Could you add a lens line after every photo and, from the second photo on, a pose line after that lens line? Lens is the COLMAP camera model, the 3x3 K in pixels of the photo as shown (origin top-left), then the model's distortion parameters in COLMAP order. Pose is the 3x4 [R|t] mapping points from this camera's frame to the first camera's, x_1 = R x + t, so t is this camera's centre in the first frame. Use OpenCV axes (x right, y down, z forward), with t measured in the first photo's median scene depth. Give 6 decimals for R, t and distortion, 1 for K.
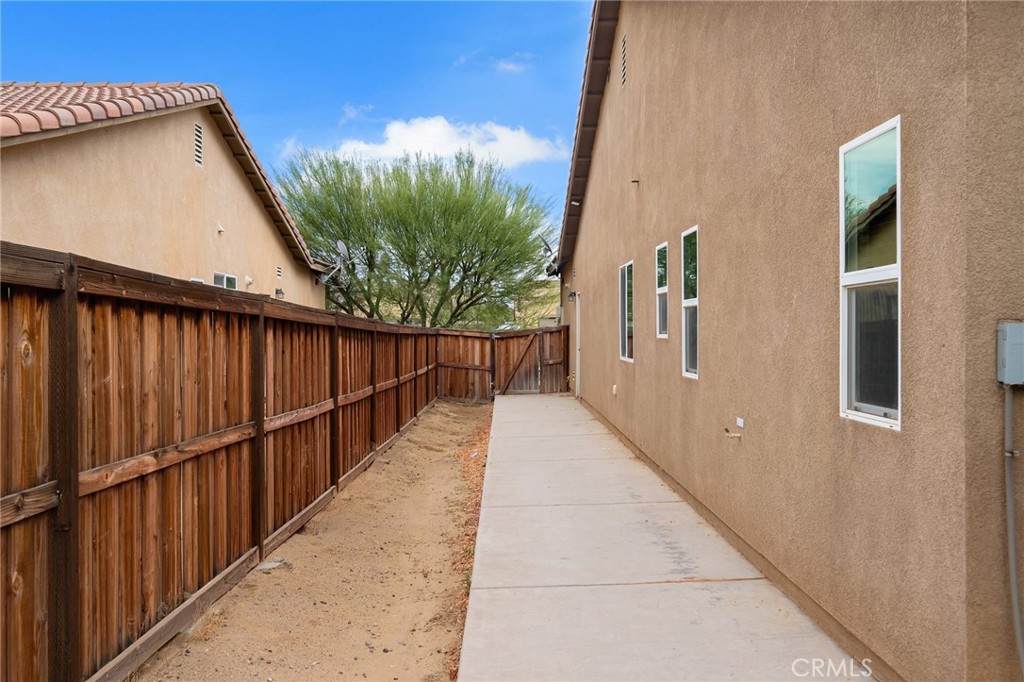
lens RADIAL K [[799.9, 0, 511.5], [0, 799.9, 339.8], [0, 0, 1]] dist [0.002376, 0.000871]
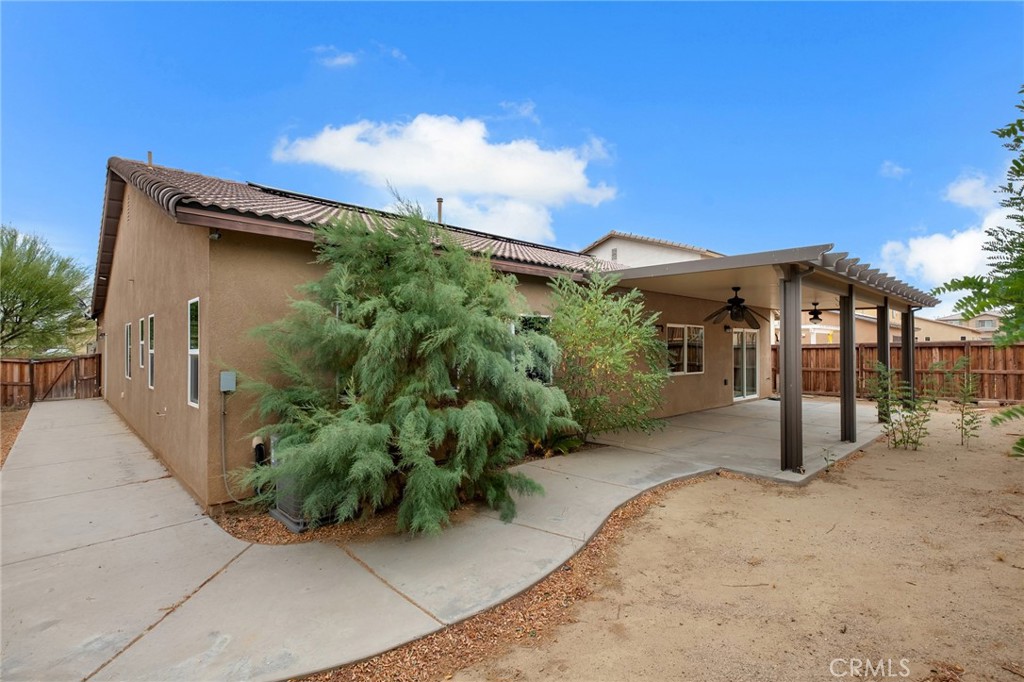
lens RADIAL K [[483.0, 0, 513.9], [0, 483.0, 346.7], [0, 0, 1]] dist [-0.003033, -0.001410]
pose [[0.740073, 0.006972, 0.672490, 0.036456], [0.002508, 0.999911, -0.013127, -0.017628], [-0.672522, 0.011402, 0.739990, -0.227133]]
